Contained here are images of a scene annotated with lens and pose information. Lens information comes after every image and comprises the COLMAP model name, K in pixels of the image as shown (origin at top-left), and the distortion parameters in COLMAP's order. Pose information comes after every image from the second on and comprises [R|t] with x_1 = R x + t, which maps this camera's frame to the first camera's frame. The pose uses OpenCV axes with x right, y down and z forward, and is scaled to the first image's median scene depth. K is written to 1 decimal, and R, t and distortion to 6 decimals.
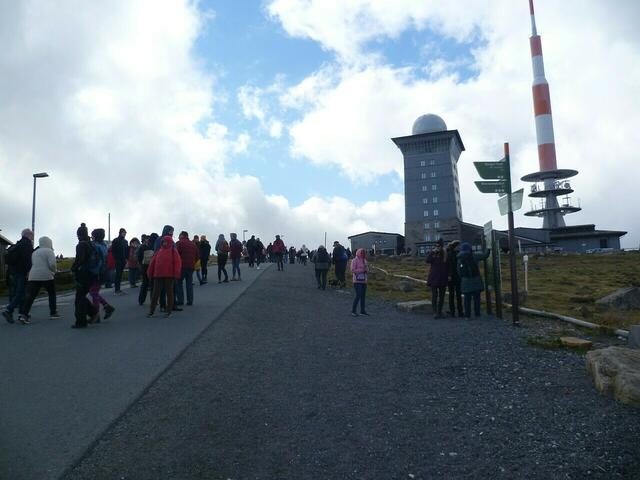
lens RADIAL K [[530.4, 0, 320.0], [0, 530.4, 240.0], [0, 0, 1]] dist [-0.088876, 0.000630]
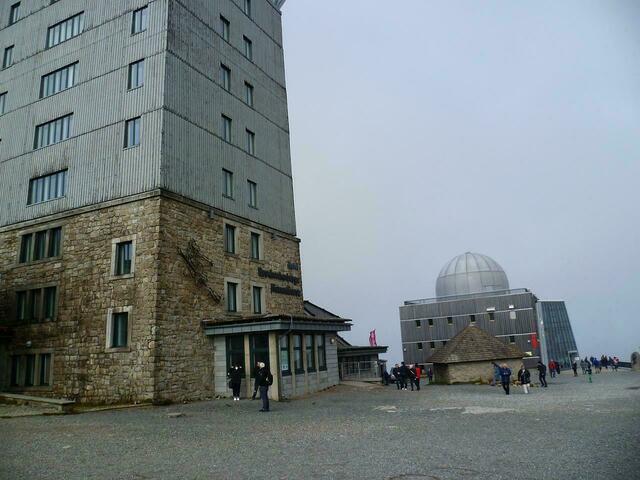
lens RADIAL K [[530.4, 0, 320.0], [0, 530.4, 240.0], [0, 0, 1]] dist [-0.088876, 0.000630]
pose [[0.077600, 0.240264, 0.967601, -0.002508], [-0.051441, 0.970200, -0.236784, 0.018387], [-0.995657, -0.031400, 0.087647, 0.756517]]
